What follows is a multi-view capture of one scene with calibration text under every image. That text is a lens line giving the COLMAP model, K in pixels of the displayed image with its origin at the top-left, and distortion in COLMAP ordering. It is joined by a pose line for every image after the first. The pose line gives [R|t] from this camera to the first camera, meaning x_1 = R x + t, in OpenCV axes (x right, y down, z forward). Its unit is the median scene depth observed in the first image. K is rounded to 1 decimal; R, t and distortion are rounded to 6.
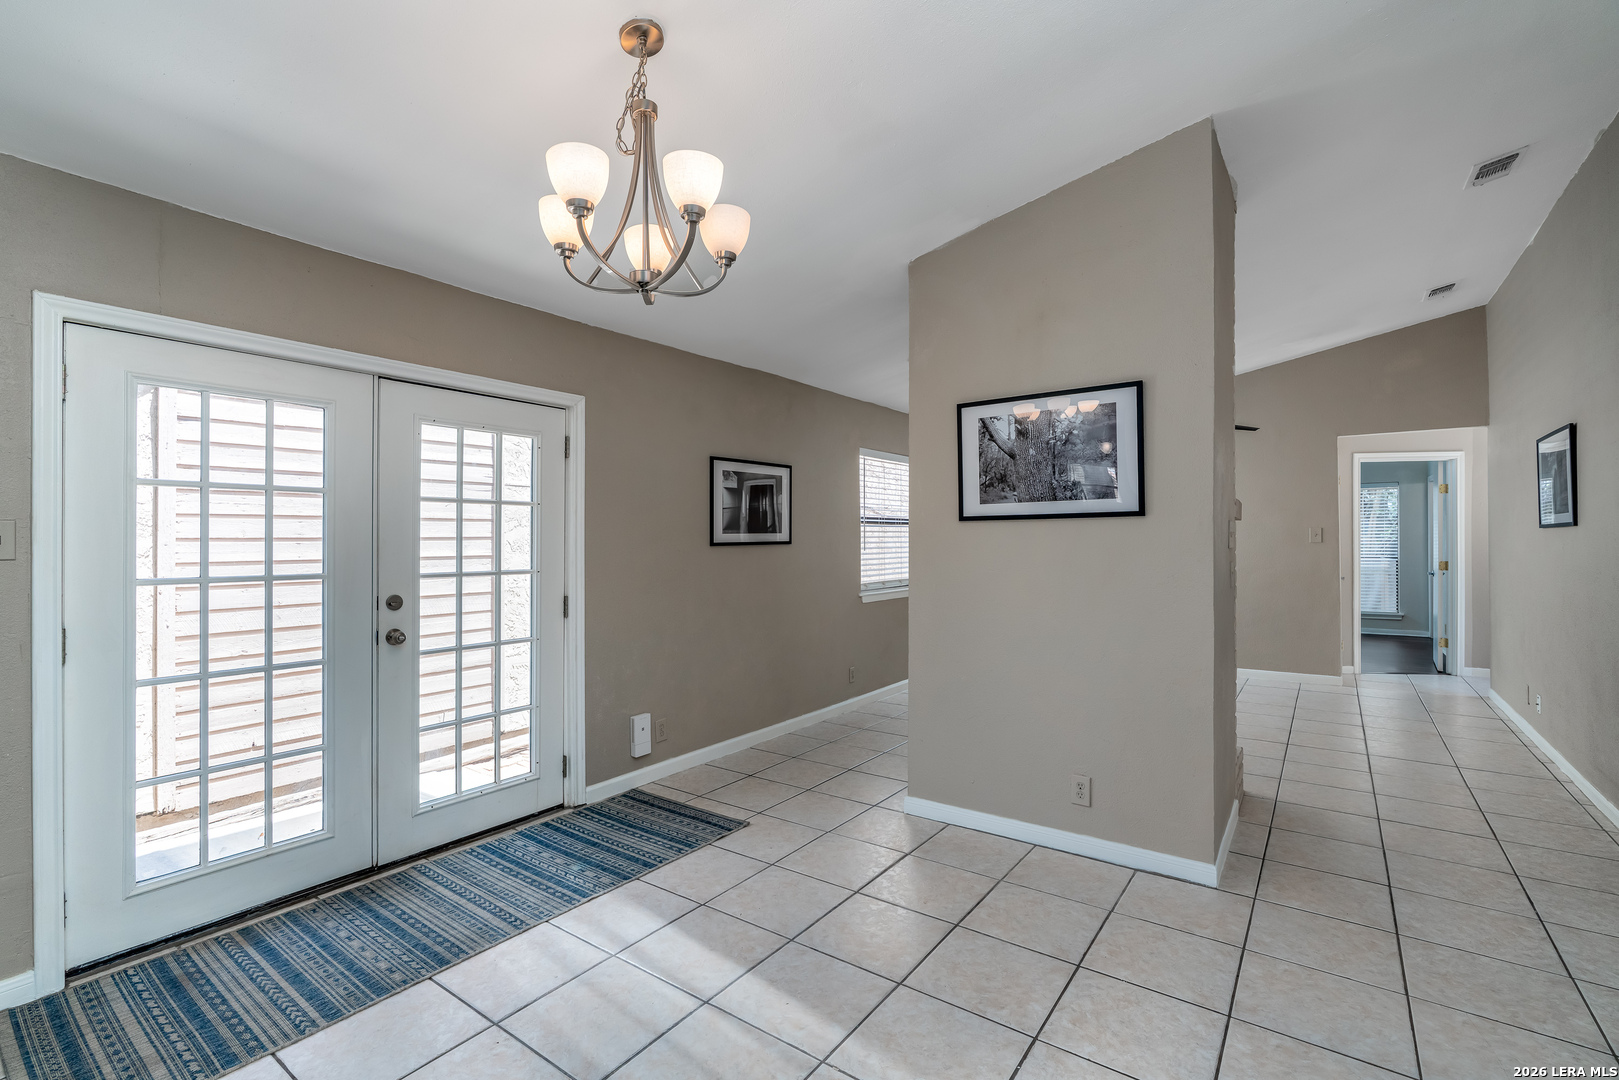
lens RADIAL K [[727.9, 0, 813.0], [0, 727.9, 539.5], [0, 0, 1]] dist [-0.001203, 0.000236]
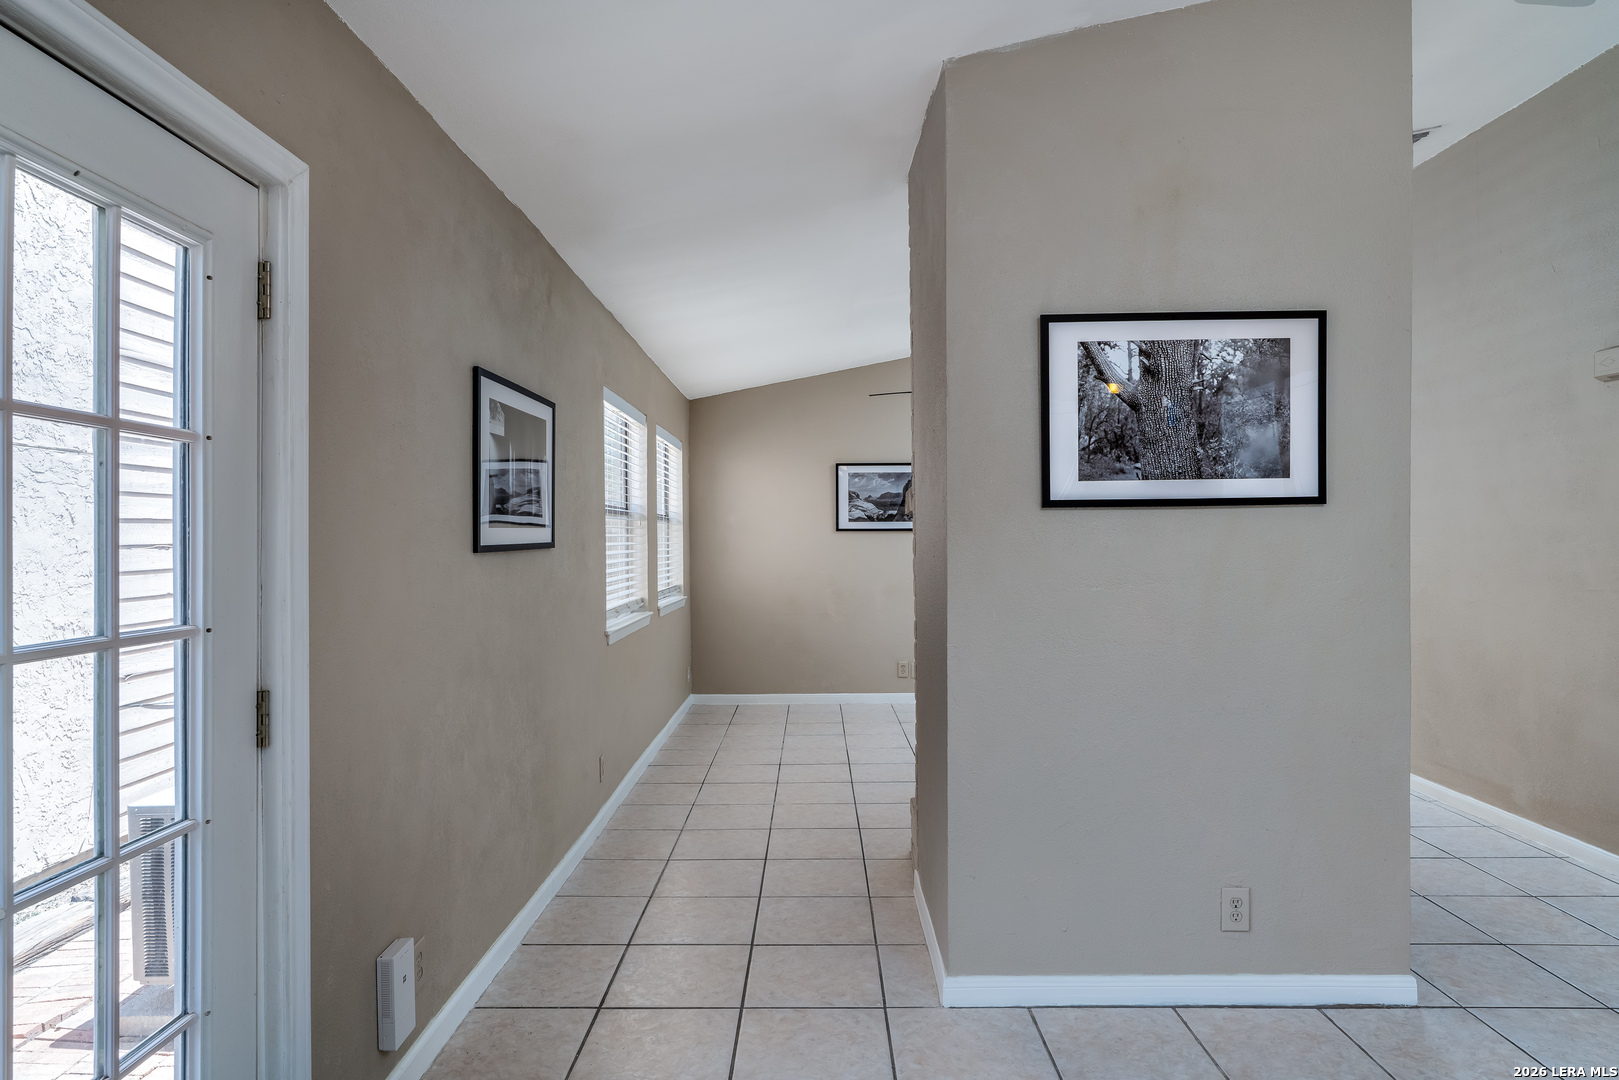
lens RADIAL K [[934.4, 0, 806.3], [0, 934.4, 546.0], [0, 0, 1]] dist [0.000207, 0.000516]
pose [[0.815372, -0.005811, 0.578908, -0.443079], [0.002018, 0.999972, 0.007196, 0.000881], [-0.578934, -0.004700, 0.815361, 0.510774]]
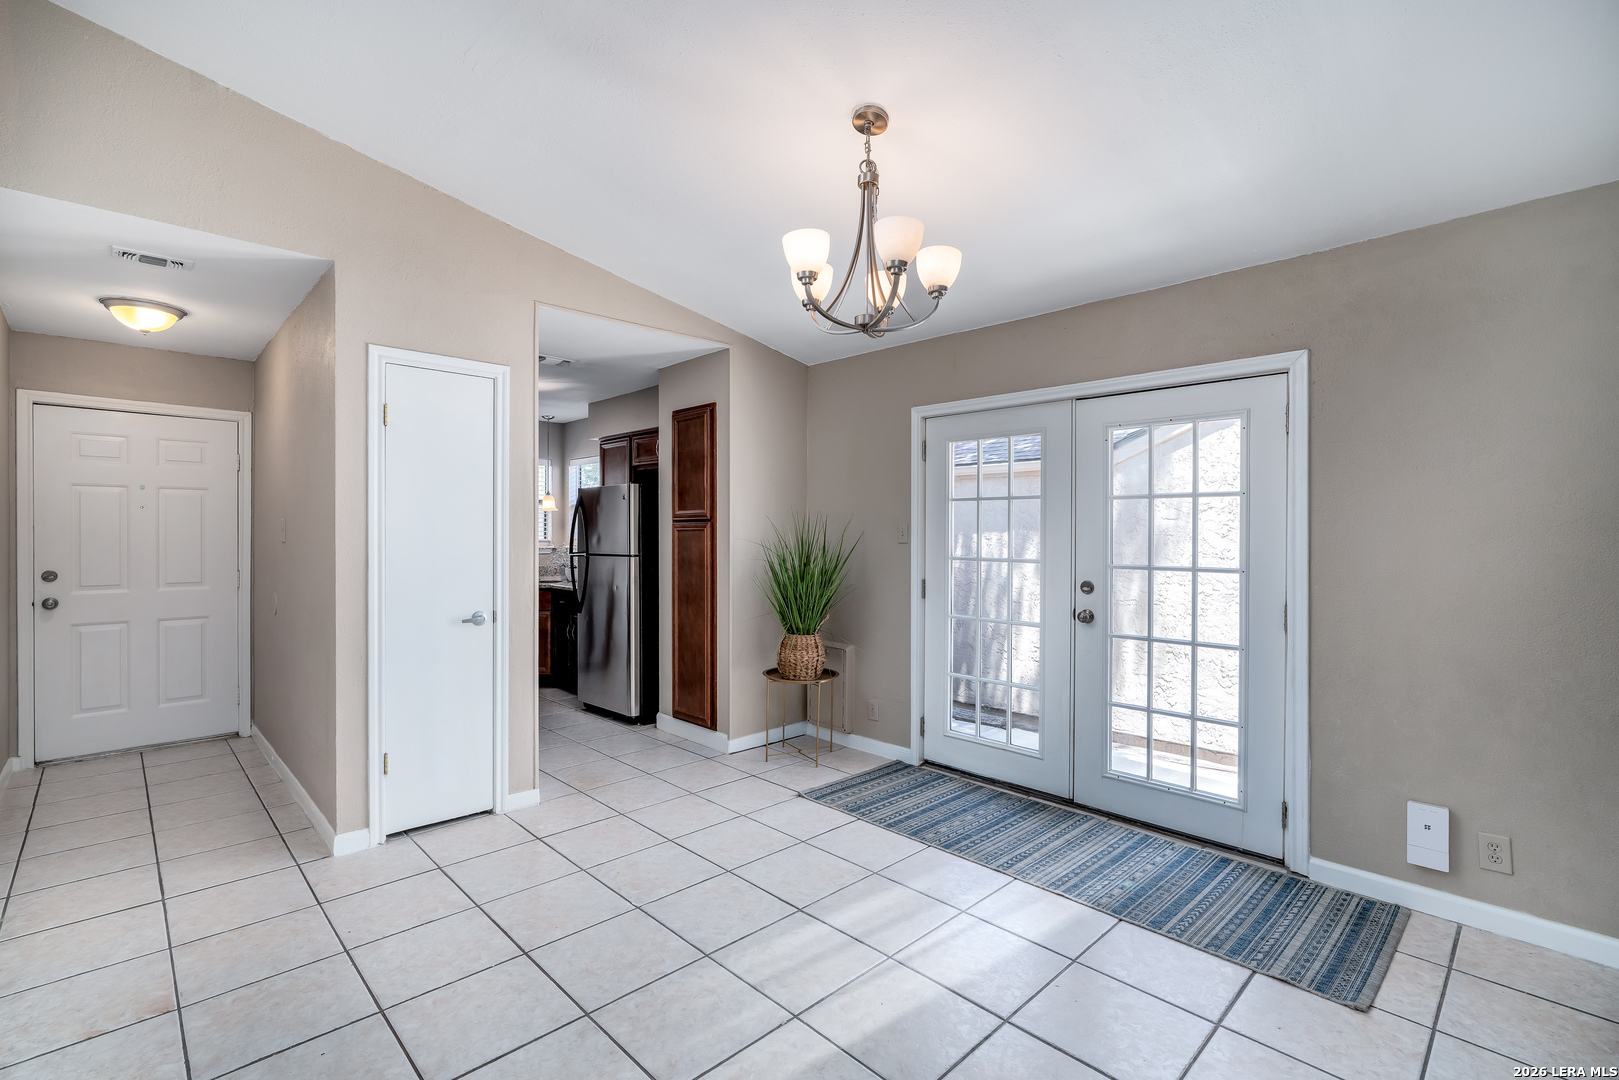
lens RADIAL K [[730.1, 0, 799.6], [0, 730.1, 537.2], [0, 0, 1]] dist [-0.014106, 0.006198]
pose [[-0.182959, 0.004818, -0.983109, 0.623715], [-0.005682, 0.999966, 0.005958, 0.001216], [0.983104, 0.006676, -0.182926, 0.702335]]
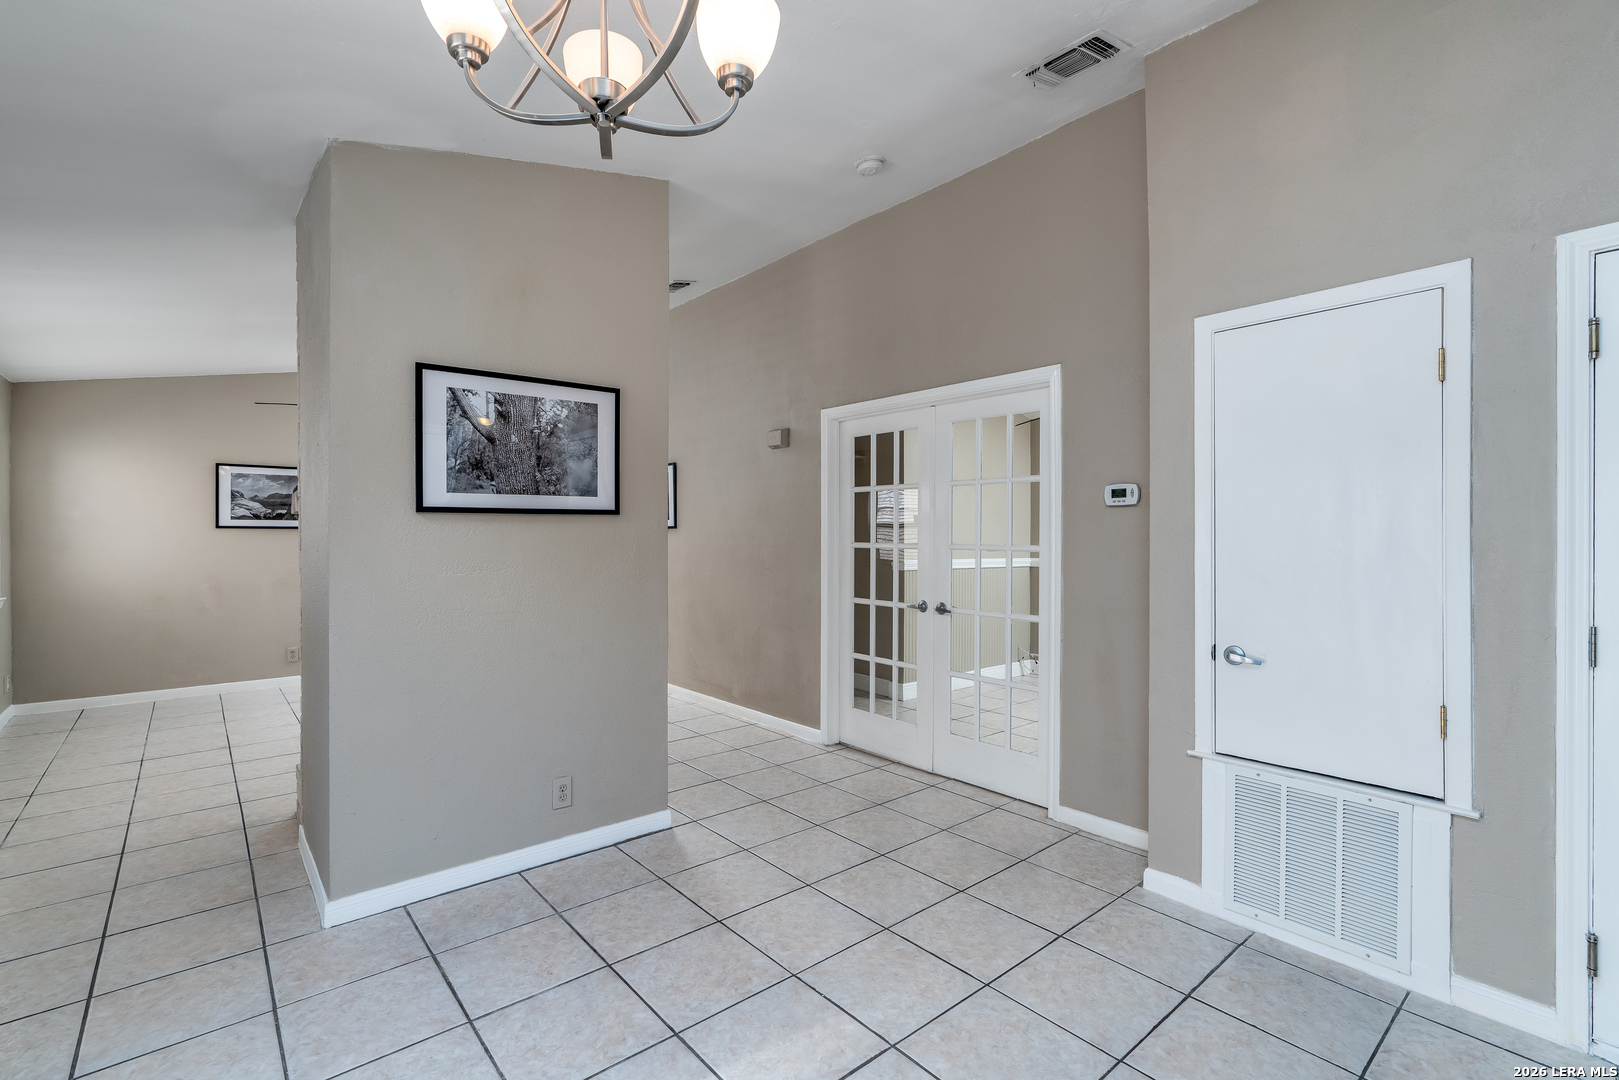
lens RADIAL K [[730.1, 0, 799.6], [0, 730.1, 537.2], [0, 0, 1]] dist [-0.014106, 0.006198]
pose [[0.243384, 0.001253, 0.969929, -0.489403], [-0.002836, 0.999996, -0.000580, 0.000853], [-0.969926, -0.002610, 0.243387, 0.440662]]
